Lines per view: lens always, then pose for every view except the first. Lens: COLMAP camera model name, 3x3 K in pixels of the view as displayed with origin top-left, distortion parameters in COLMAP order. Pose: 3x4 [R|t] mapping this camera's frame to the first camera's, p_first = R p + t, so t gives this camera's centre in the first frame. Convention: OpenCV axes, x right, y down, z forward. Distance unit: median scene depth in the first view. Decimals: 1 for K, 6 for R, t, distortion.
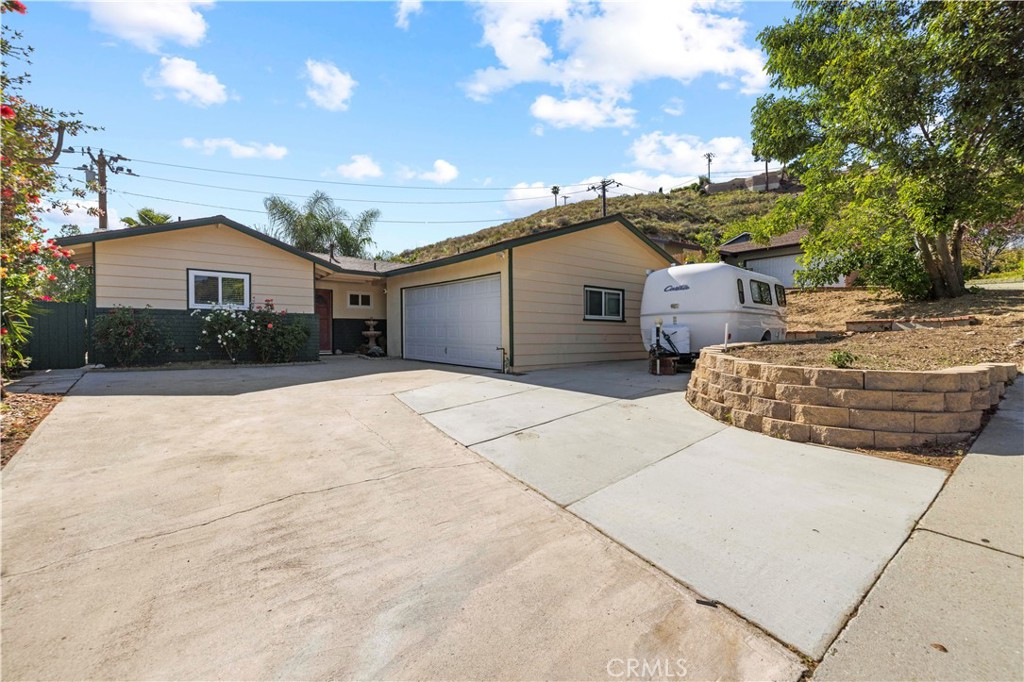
lens RADIAL K [[414.9, 0, 512.0], [0, 414.9, 341.0], [0, 0, 1]] dist [0.001431, 0.000070]
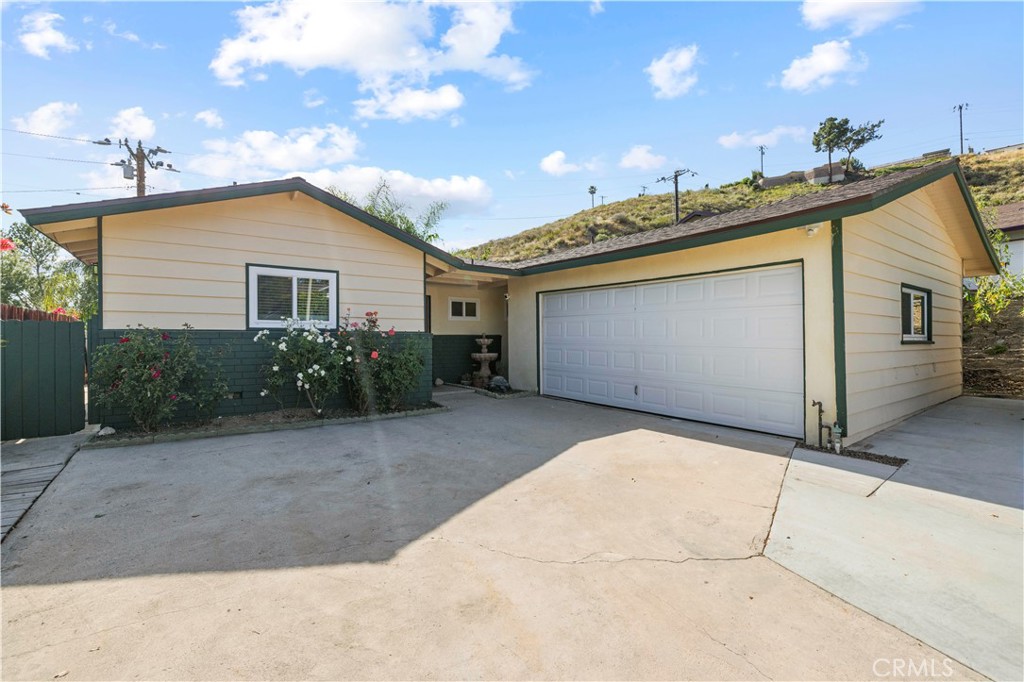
lens RADIAL K [[414.9, 0, 512.0], [0, 414.9, 341.0], [0, 0, 1]] dist [0.001431, 0.000070]
pose [[0.998261, -0.003232, -0.058856, -0.251468], [0.002667, 0.999950, -0.009663, -0.037189], [0.058884, 0.009489, 0.998220, 0.290751]]
